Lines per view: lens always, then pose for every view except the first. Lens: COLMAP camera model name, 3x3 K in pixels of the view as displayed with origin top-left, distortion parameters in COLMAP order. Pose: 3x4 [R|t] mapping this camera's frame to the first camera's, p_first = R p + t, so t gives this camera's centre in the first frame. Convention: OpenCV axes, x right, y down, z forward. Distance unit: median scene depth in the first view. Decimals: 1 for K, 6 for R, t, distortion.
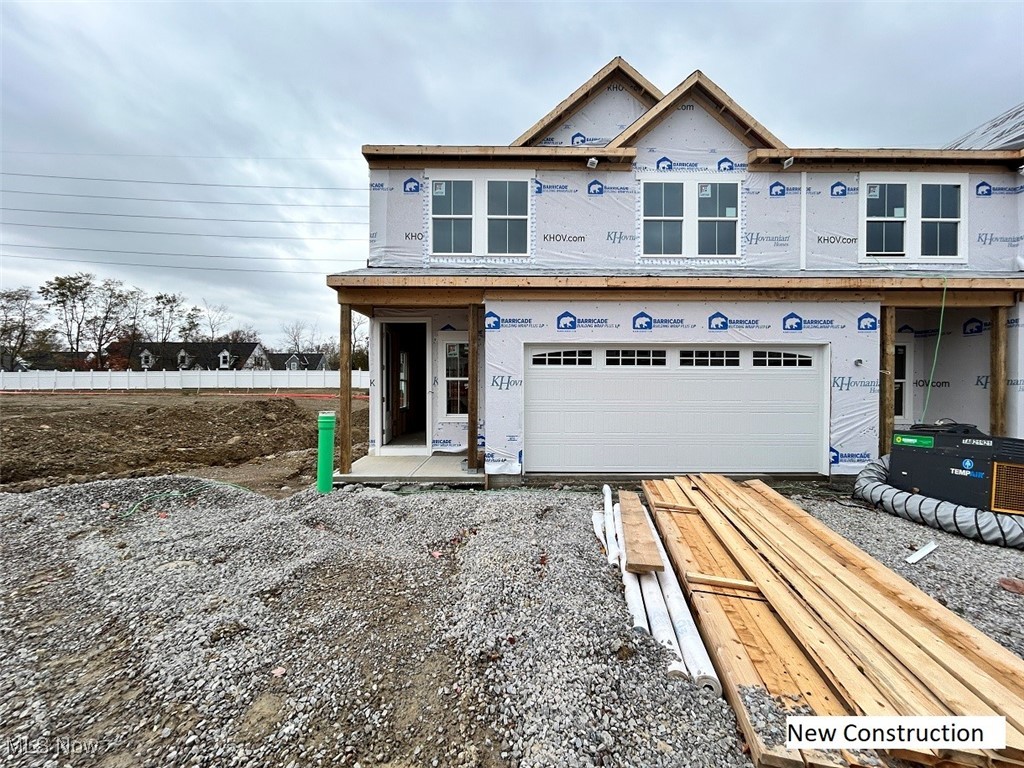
lens RADIAL K [[412.6, 0, 514.5], [0, 412.6, 382.3], [0, 0, 1]] dist [0.004267, 0.000380]
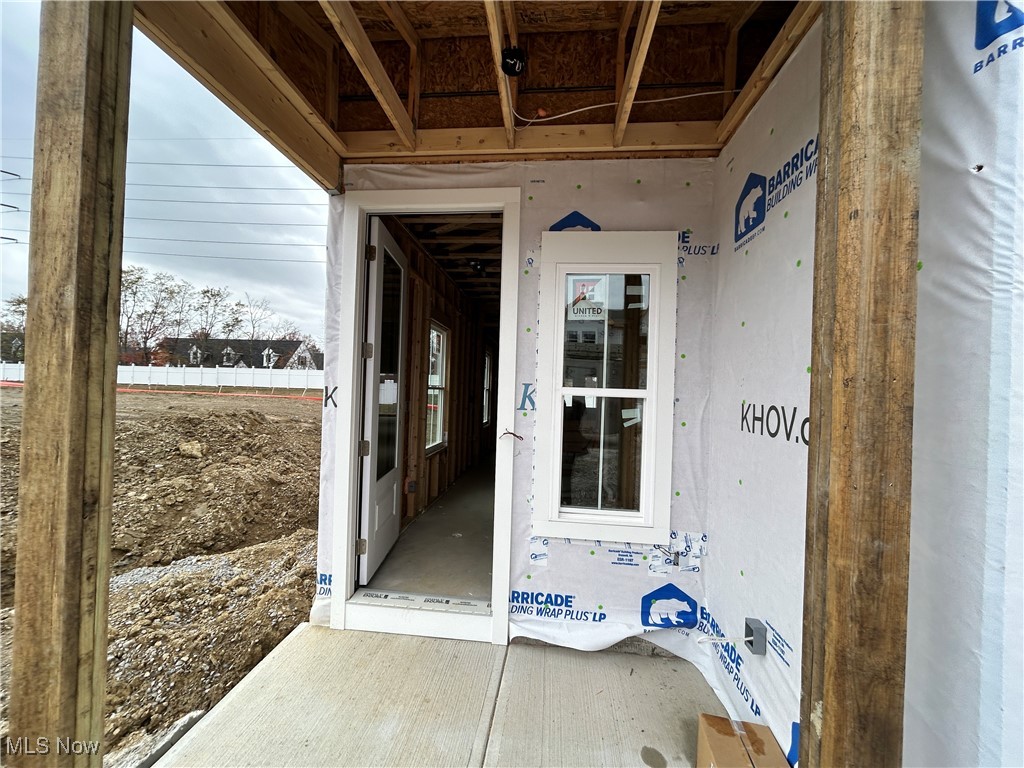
lens RADIAL K [[412.6, 0, 511.1], [0, 412.6, 384.3], [0, 0, 1]] dist [0.004267, 0.000380]
pose [[0.993232, 0.031231, -0.111872, -0.028826], [-0.032567, 0.999418, -0.010136, -0.001603], [0.111490, 0.013711, 0.993671, 0.118387]]
